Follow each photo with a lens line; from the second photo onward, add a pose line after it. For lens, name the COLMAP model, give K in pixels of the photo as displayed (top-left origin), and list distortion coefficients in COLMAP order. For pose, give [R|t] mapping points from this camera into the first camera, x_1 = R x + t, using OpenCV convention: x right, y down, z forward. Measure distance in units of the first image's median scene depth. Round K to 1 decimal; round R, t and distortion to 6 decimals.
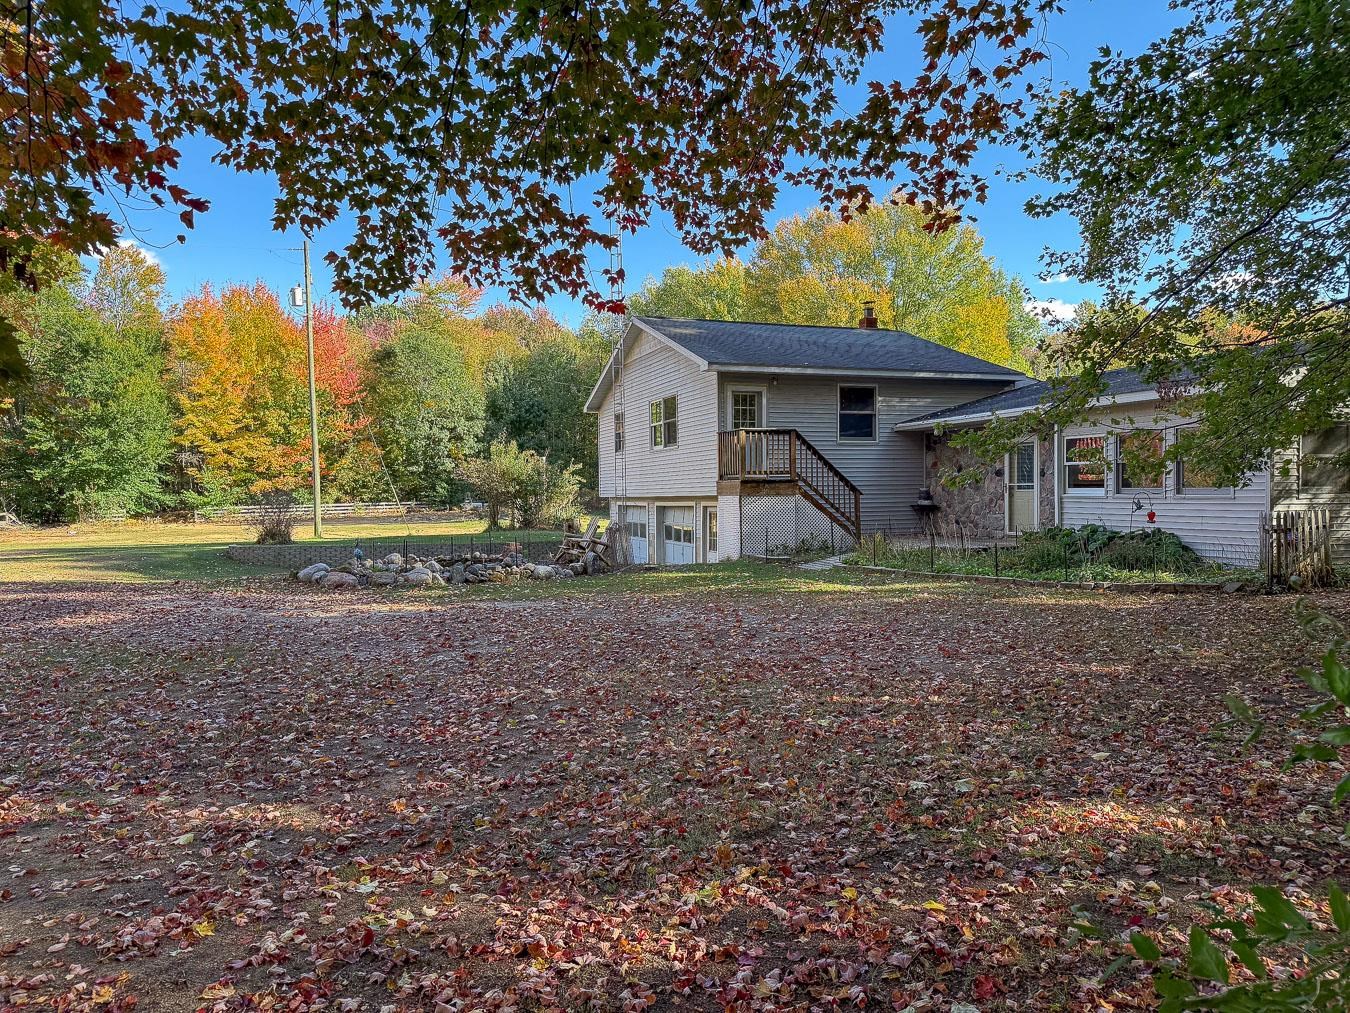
lens RADIAL K [[944.4, 0, 675.0], [0, 944.4, 506.5], [0, 0, 1]] dist [0.155083, -0.000039]
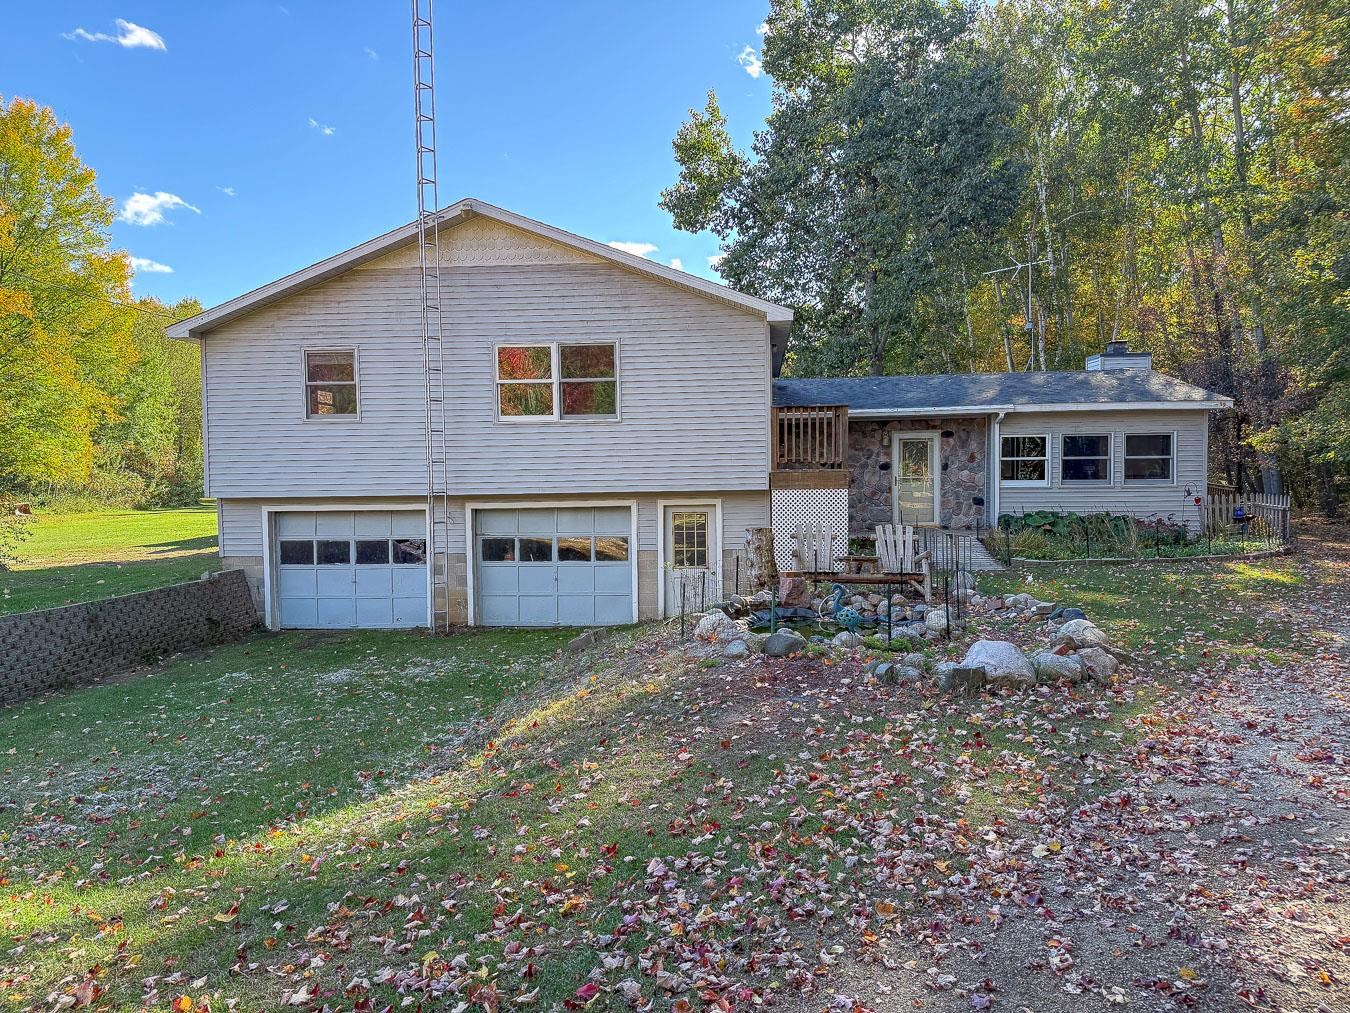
lens RADIAL K [[950.1, 0, 675.0], [0, 950.1, 506.5], [0, 0, 1]] dist [0.032852, -0.001069]
pose [[0.423479, -0.021698, 0.905646, -0.669127], [0.020868, 0.999681, 0.014193, -0.010809], [-0.905665, 0.012889, 0.423797, 0.752986]]
